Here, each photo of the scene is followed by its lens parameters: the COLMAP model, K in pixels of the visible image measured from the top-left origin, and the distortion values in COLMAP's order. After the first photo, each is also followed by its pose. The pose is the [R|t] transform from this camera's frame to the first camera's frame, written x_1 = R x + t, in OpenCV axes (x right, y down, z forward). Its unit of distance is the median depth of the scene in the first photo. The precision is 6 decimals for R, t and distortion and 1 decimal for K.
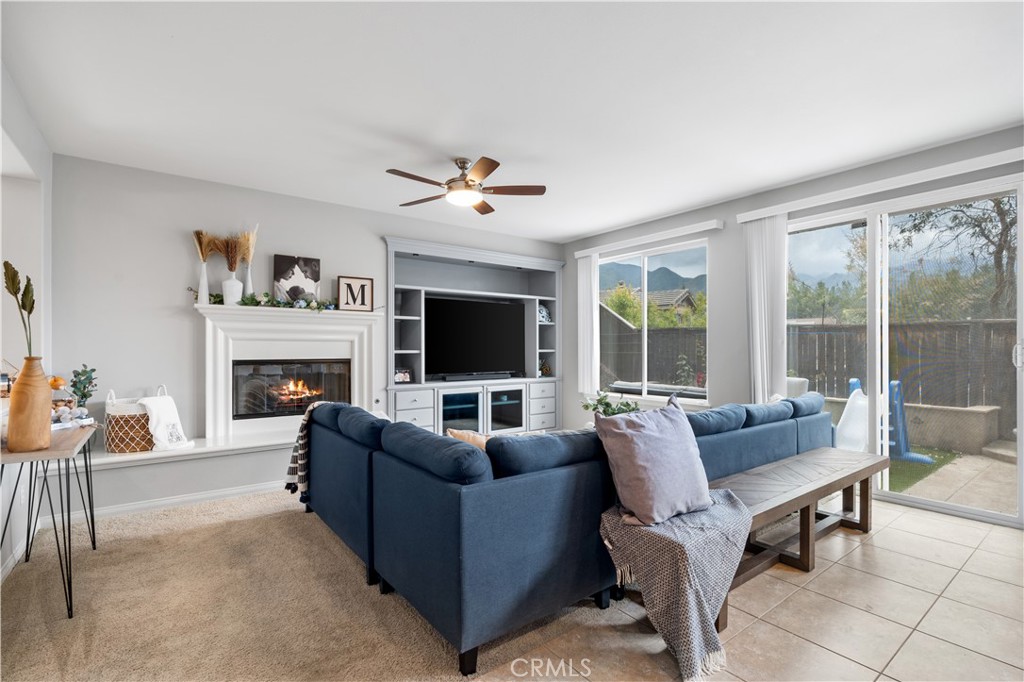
lens RADIAL K [[467.6, 0, 514.3], [0, 467.6, 351.3], [0, 0, 1]] dist [-0.002091, 0.000008]
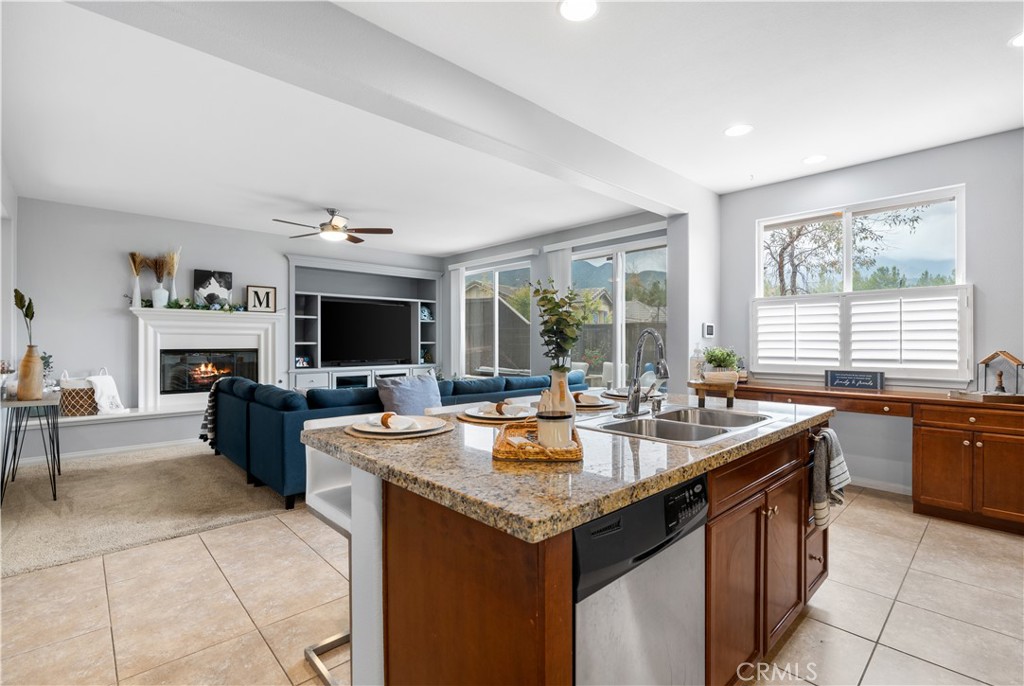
lens RADIAL K [[464.9, 0, 512.0], [0, 464.9, 343.0], [0, 0, 1]] dist [0.000123, 0.000201]
pose [[0.994692, 0.001031, 0.102894, 0.250841], [-0.000832, 0.999998, -0.001976, 0.002537], [-0.102896, 0.001880, 0.994690, -0.409370]]
